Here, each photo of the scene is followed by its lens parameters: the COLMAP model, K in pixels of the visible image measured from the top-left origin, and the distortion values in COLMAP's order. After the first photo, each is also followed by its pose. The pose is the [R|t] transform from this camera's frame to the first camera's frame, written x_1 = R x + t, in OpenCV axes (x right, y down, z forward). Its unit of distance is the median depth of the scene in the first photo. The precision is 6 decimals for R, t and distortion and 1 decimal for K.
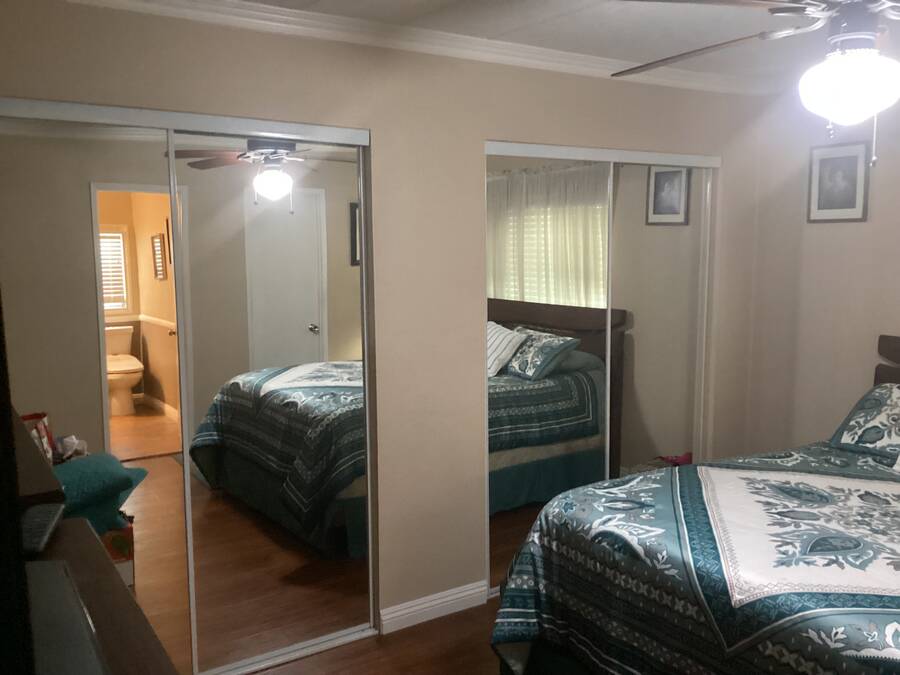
lens RADIAL K [[814.7, 0, 450.0], [0, 814.7, 337.5], [0, 0, 1]] dist [0.103508, -0.191372]
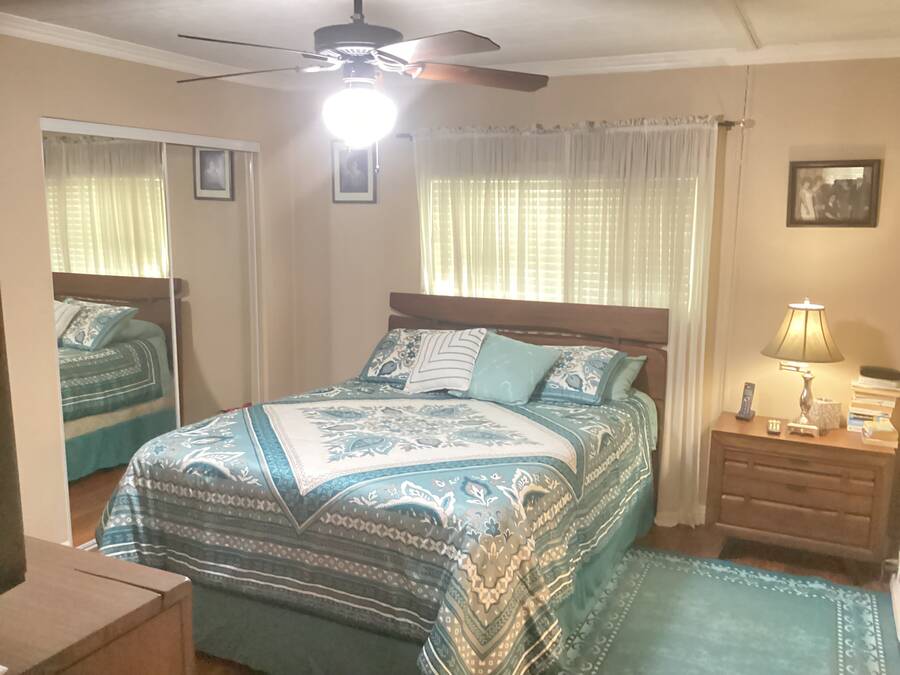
lens RADIAL K [[814.7, 0, 450.0], [0, 814.7, 337.5], [0, 0, 1]] dist [0.103508, -0.191372]
pose [[0.852124, -0.068588, 0.518827, -0.096331], [0.048457, 0.997456, 0.052275, 0.007944], [-0.521093, -0.019404, 0.853280, -0.199924]]
